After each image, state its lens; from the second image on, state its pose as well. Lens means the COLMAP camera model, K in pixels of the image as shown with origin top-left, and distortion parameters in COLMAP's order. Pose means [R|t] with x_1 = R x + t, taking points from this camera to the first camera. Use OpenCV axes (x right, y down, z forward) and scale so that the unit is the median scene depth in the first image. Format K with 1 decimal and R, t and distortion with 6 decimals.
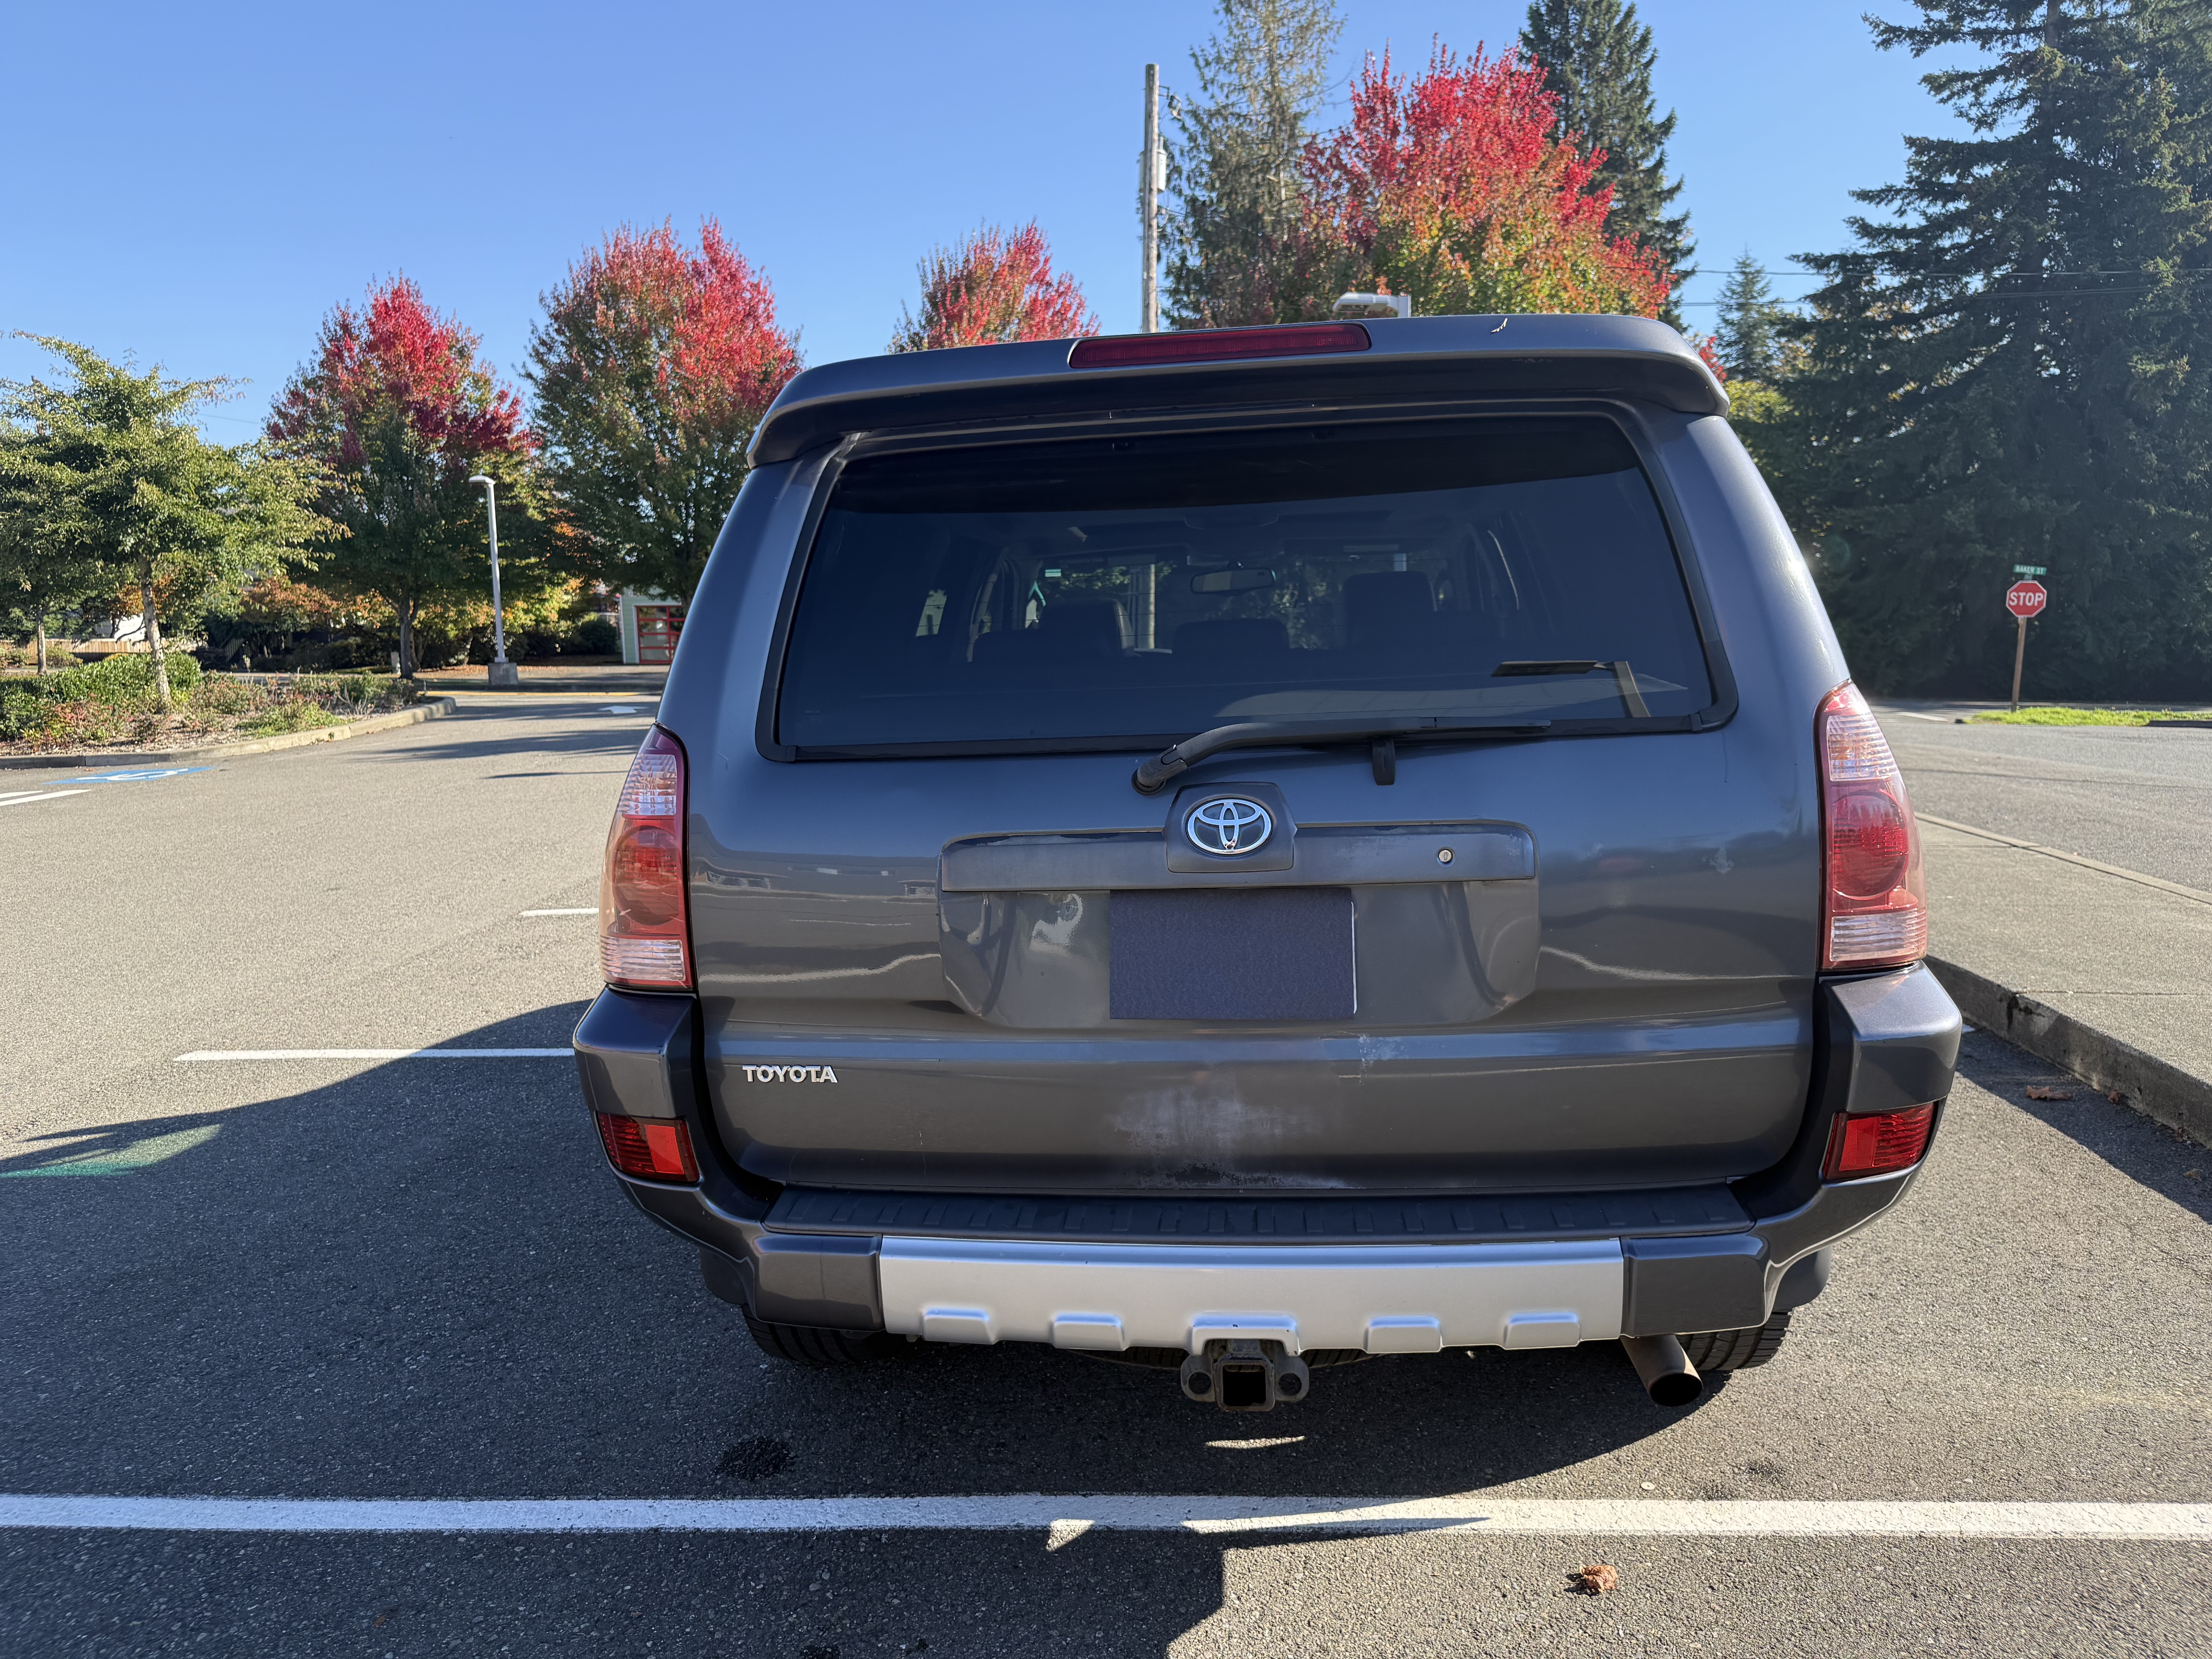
lens RADIAL K [[1582.4, 0, 1106.0], [0, 1582.4, 829.5], [0, 0, 1]] dist [-0.026224, -0.010454]
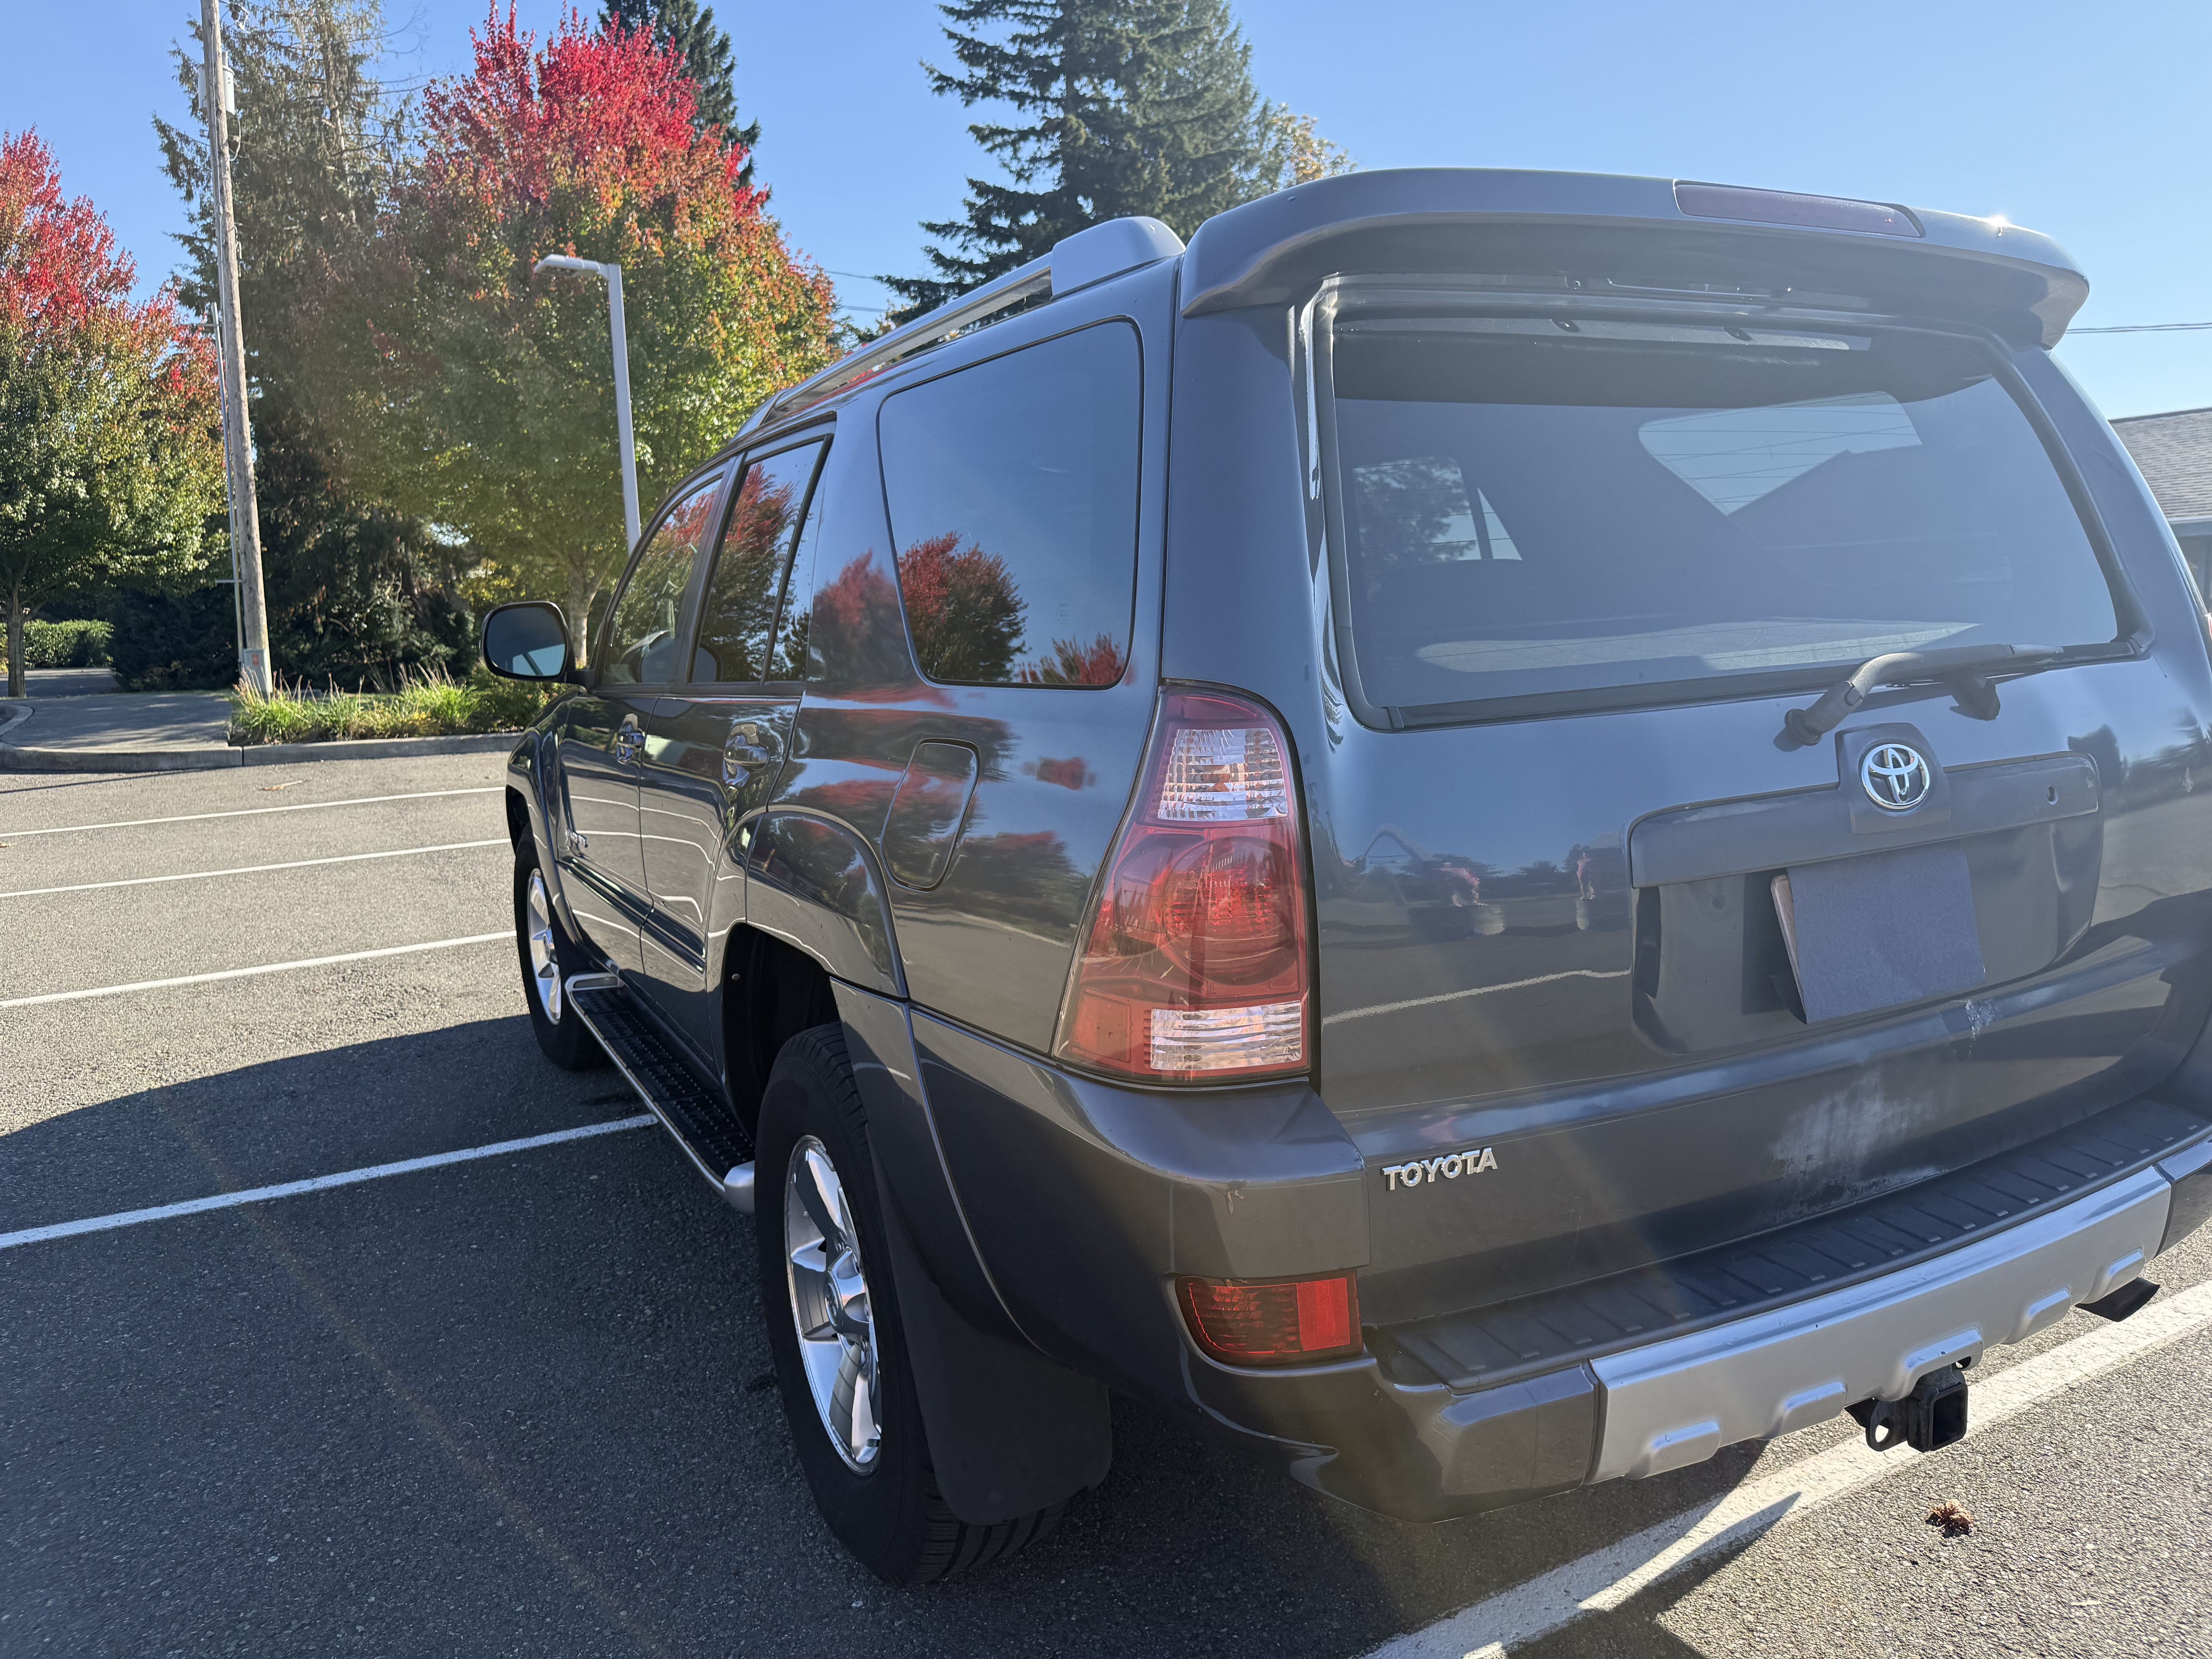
lens RADIAL K [[1582.4, 0, 1106.0], [0, 1582.4, 829.5], [0, 0, 1]] dist [-0.026224, -0.010454]
pose [[0.830782, -0.067319, 0.552512, -0.047030], [0.068227, 0.997490, 0.018946, -0.001520], [-0.552400, 0.021956, 0.833290, 0.031837]]
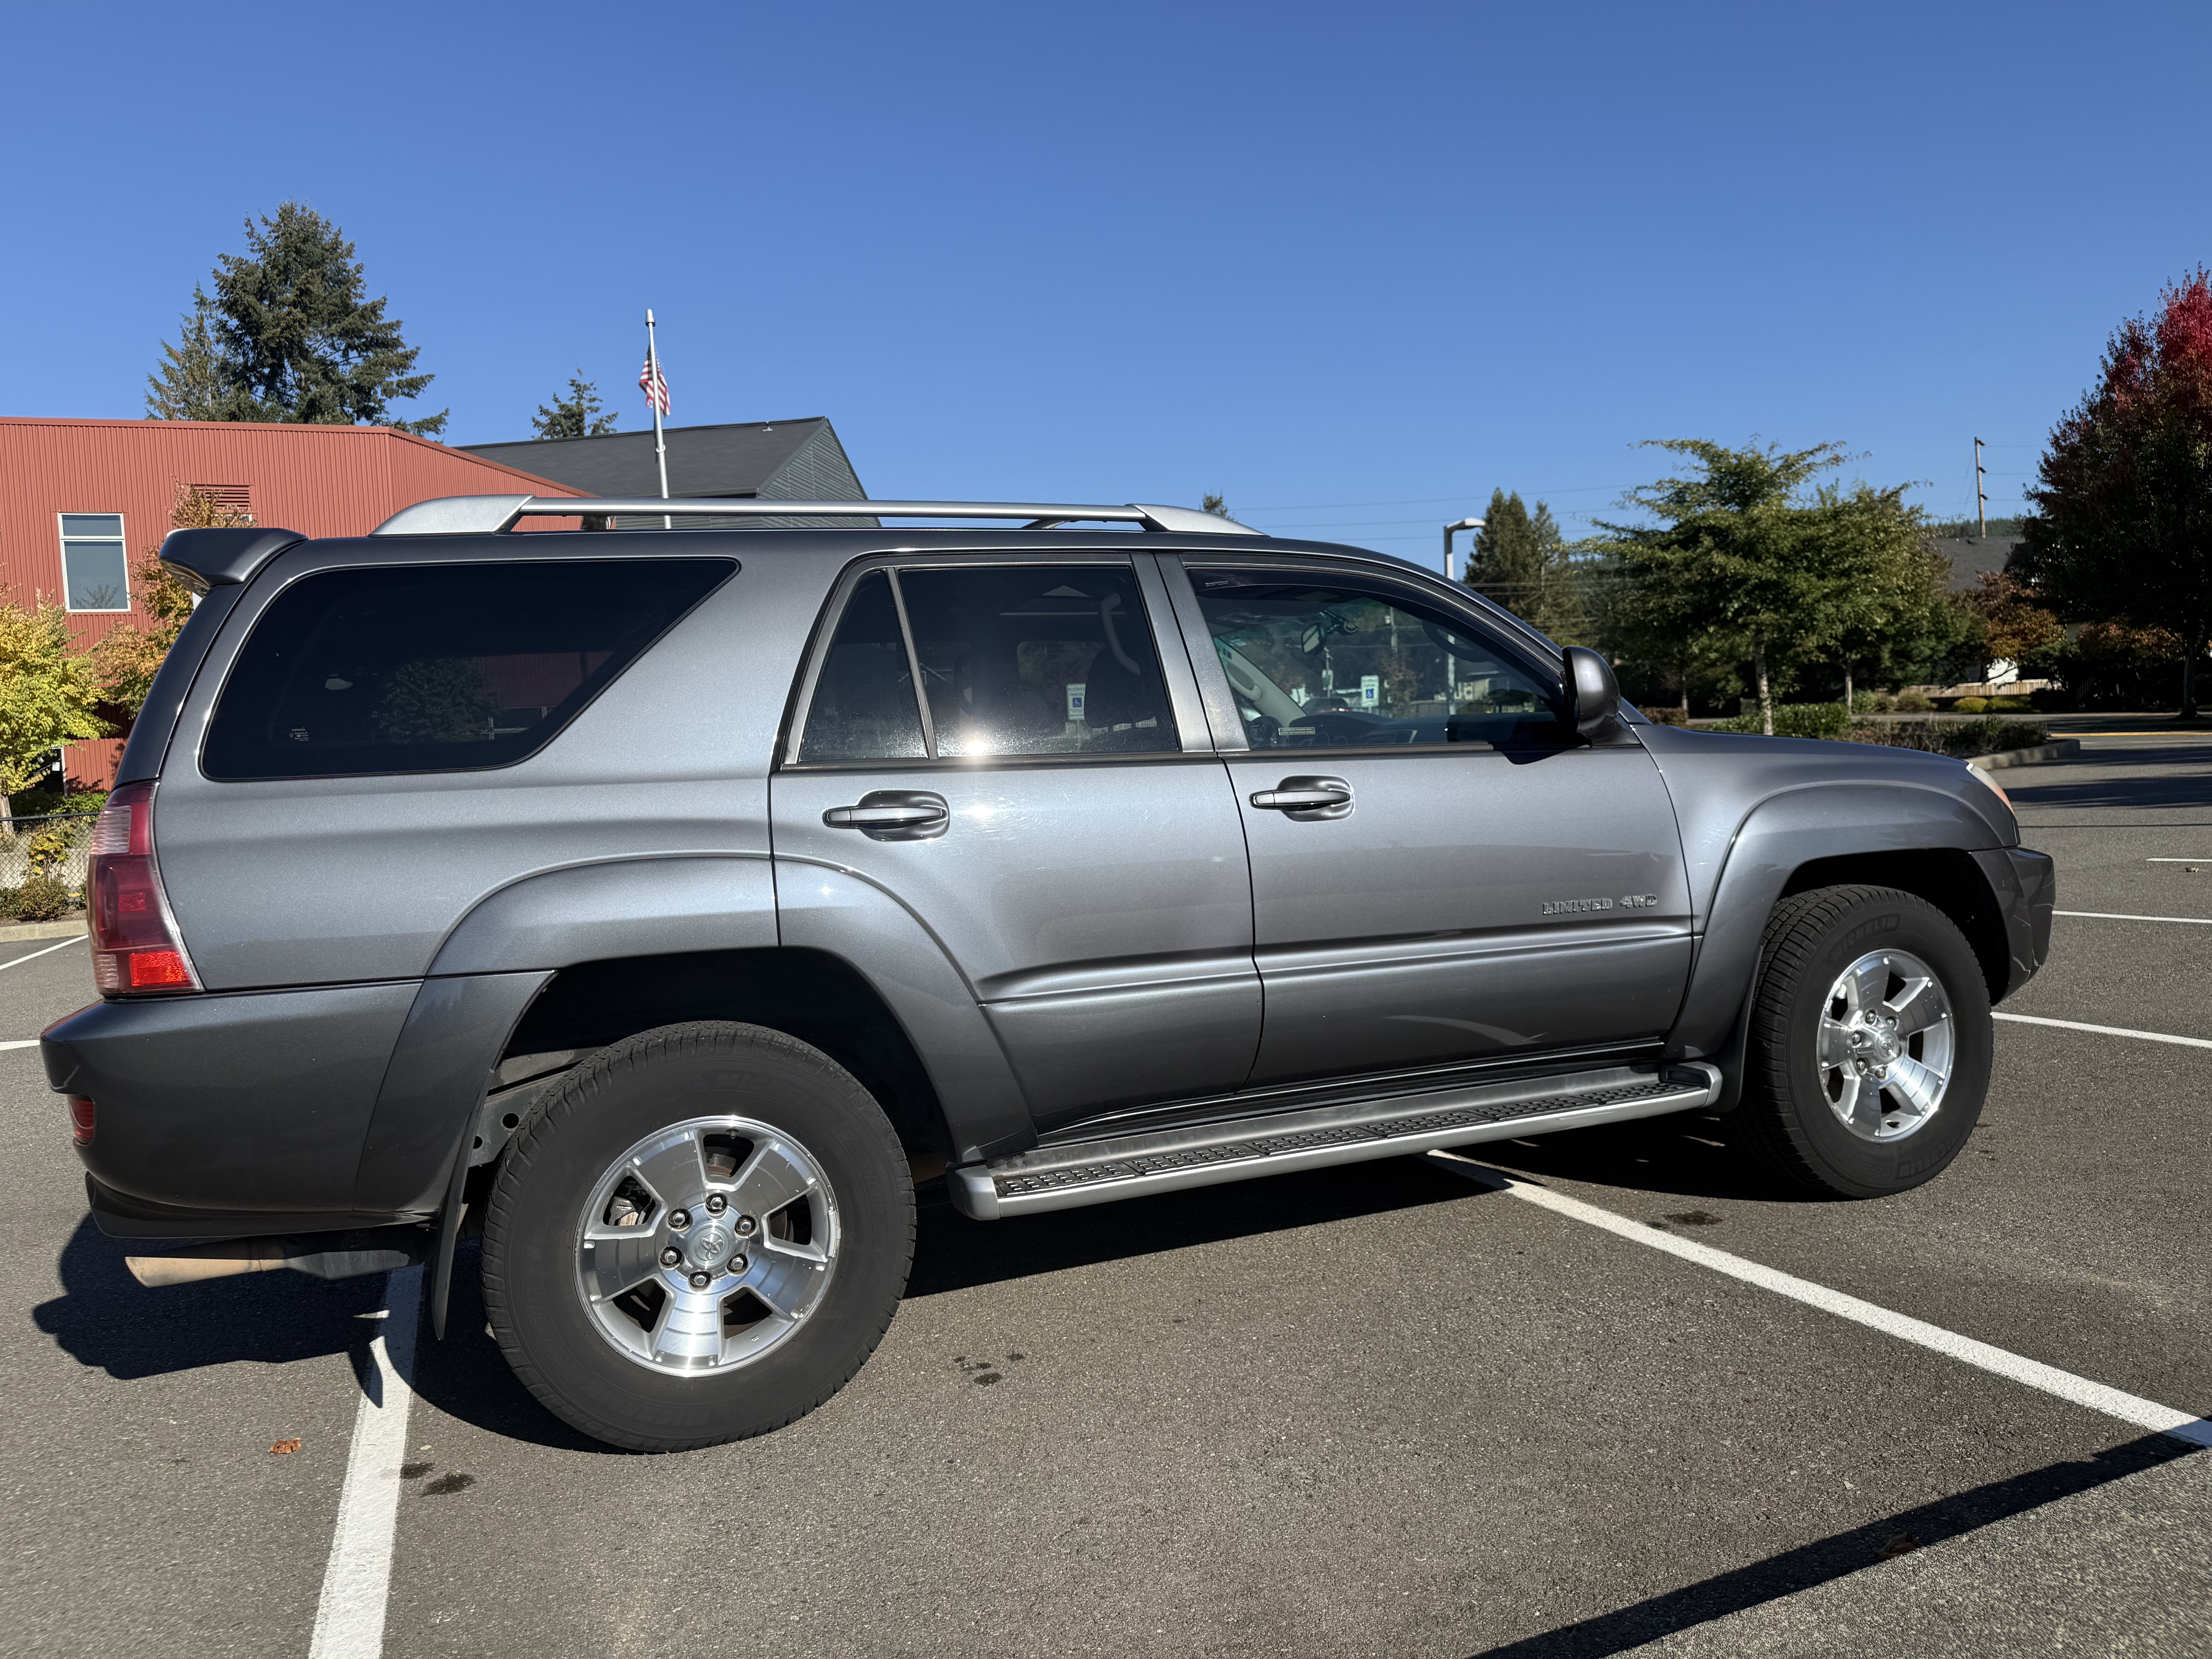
lens RADIAL K [[1556.9, 0, 1099.5], [0, 1556.9, 829.7], [0, 0, 1]] dist [-0.005785, -0.002140]
pose [[0.424831, 0.035261, -0.904586, 0.126803], [-0.057010, 0.998300, 0.012139, -0.007382], [0.903476, 0.046413, 0.426119, 0.073673]]
